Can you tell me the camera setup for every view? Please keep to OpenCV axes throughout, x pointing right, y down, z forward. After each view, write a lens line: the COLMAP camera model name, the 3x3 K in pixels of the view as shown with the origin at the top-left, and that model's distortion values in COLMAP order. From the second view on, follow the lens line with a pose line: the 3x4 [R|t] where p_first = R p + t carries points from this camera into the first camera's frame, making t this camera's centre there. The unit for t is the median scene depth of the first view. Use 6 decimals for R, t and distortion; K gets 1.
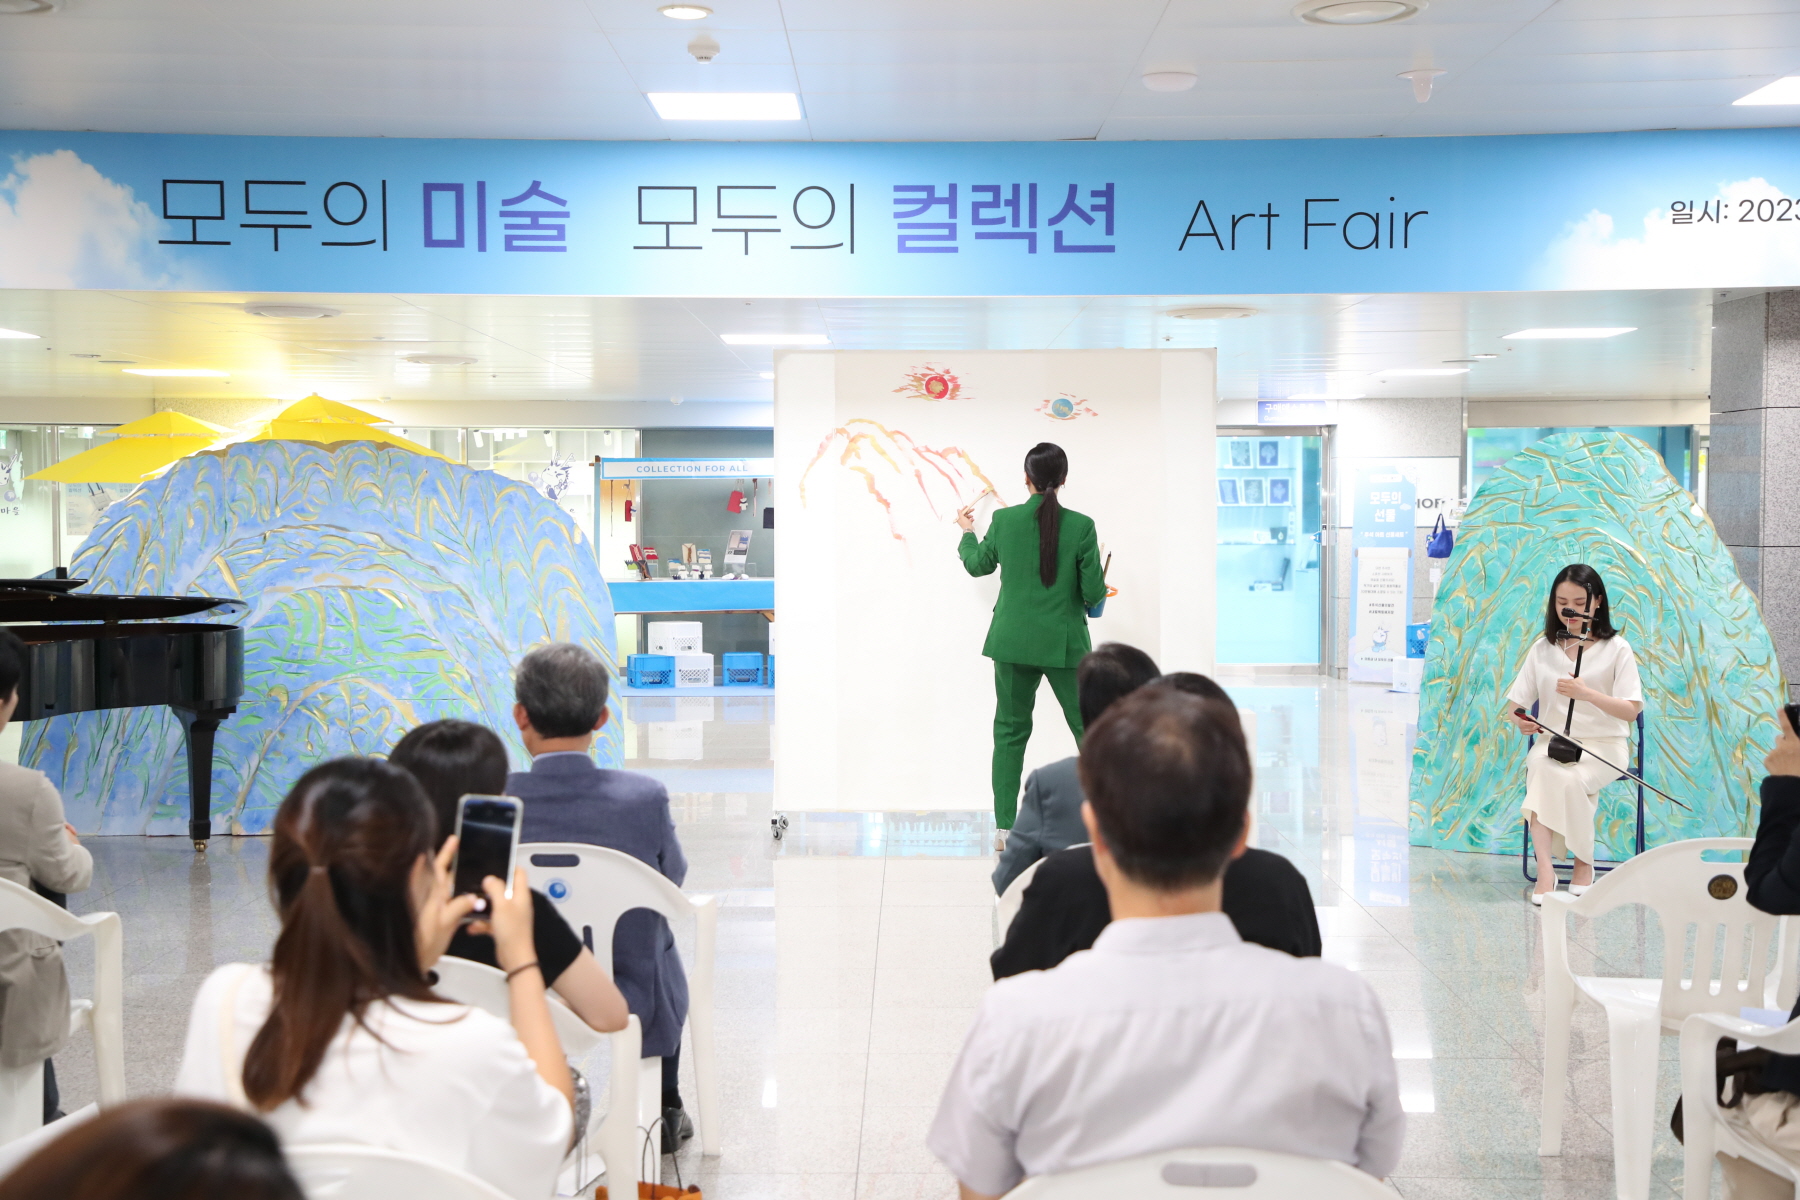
lens RADIAL K [[2414.4, 0, 902.2], [0, 2414.4, 608.8], [0, 0, 1]] dist [0.200303, 0.000000]
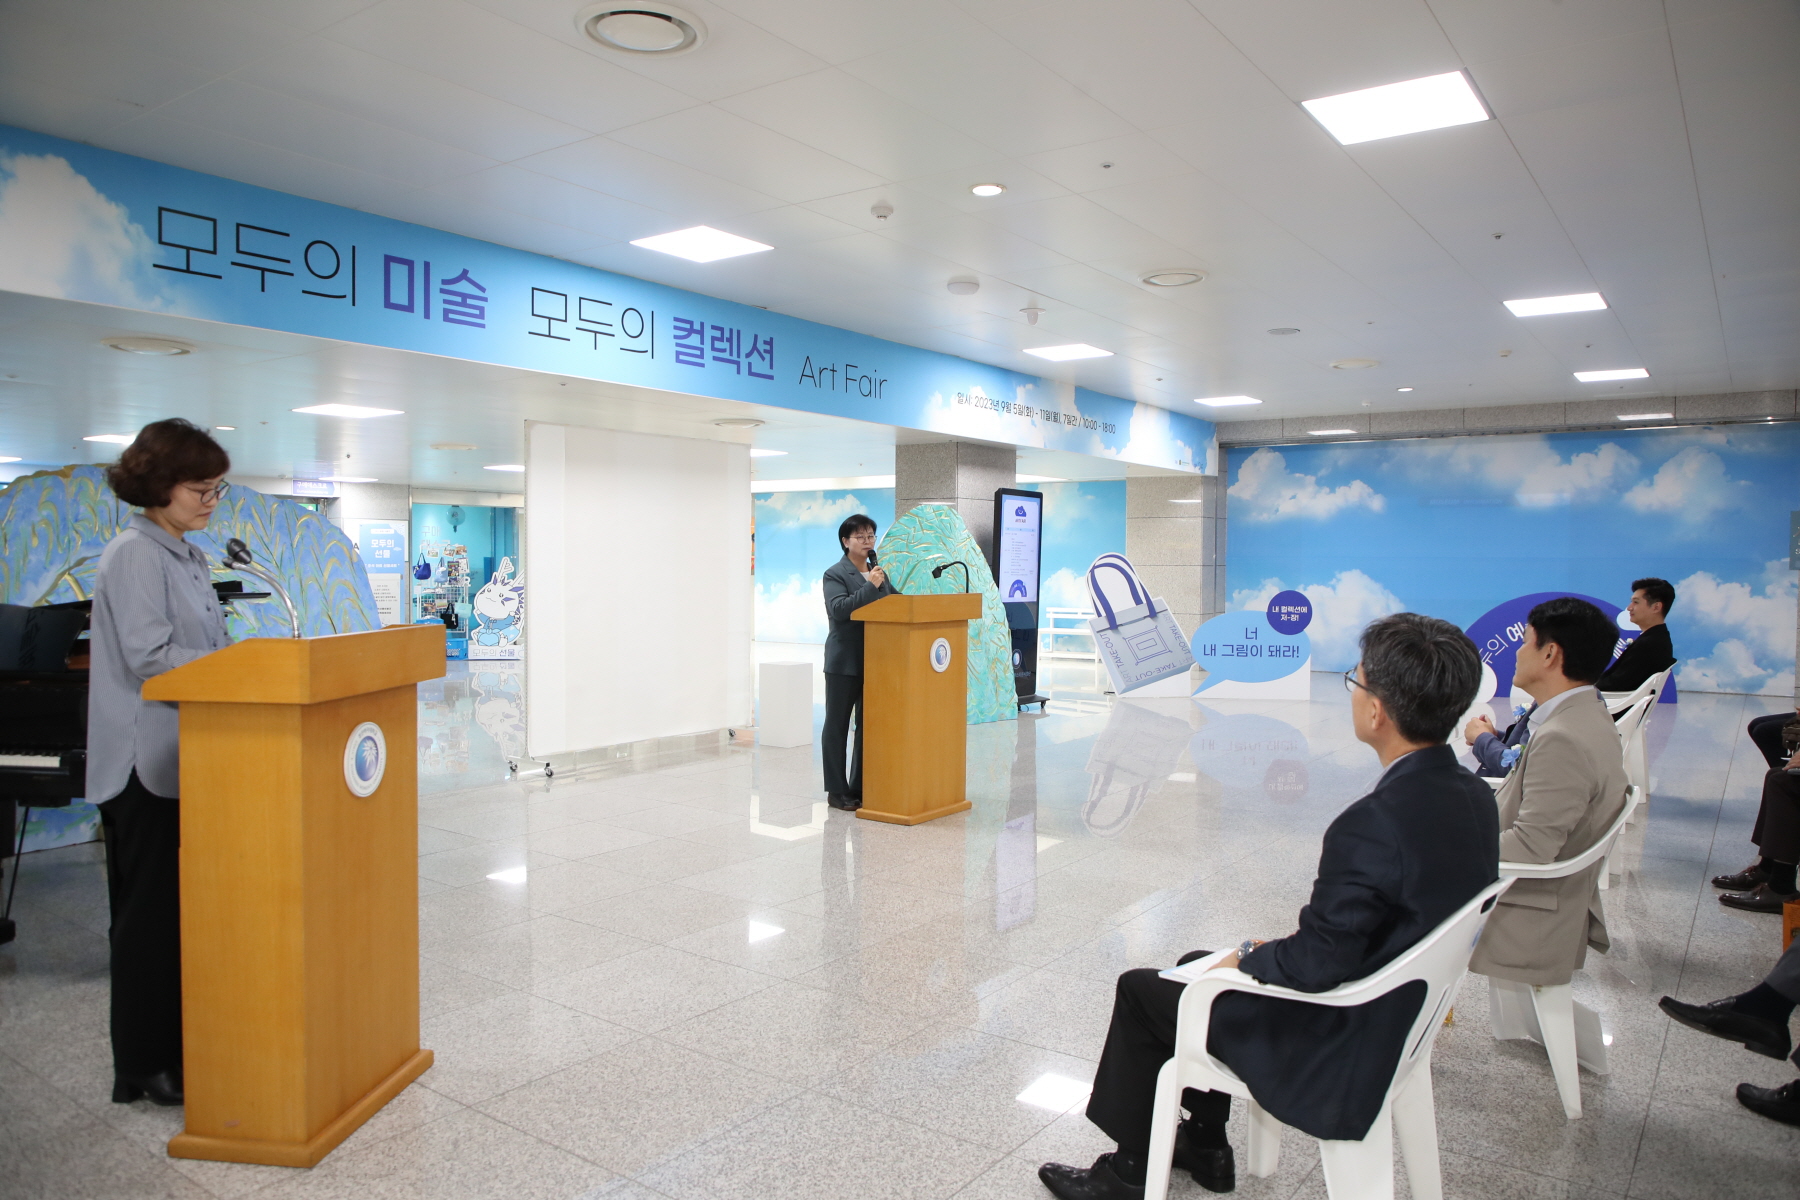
lens RADIAL K [[1255.4, 0, 906.6], [0, 1255.4, 612.6], [0, 0, 1]] dist [-0.065224, 0.040300]
pose [[0.576236, -0.028859, 0.816774, -0.501740], [0.028912, 0.999471, 0.014917, -0.002779], [-0.816772, 0.015018, 0.576765, 0.419074]]
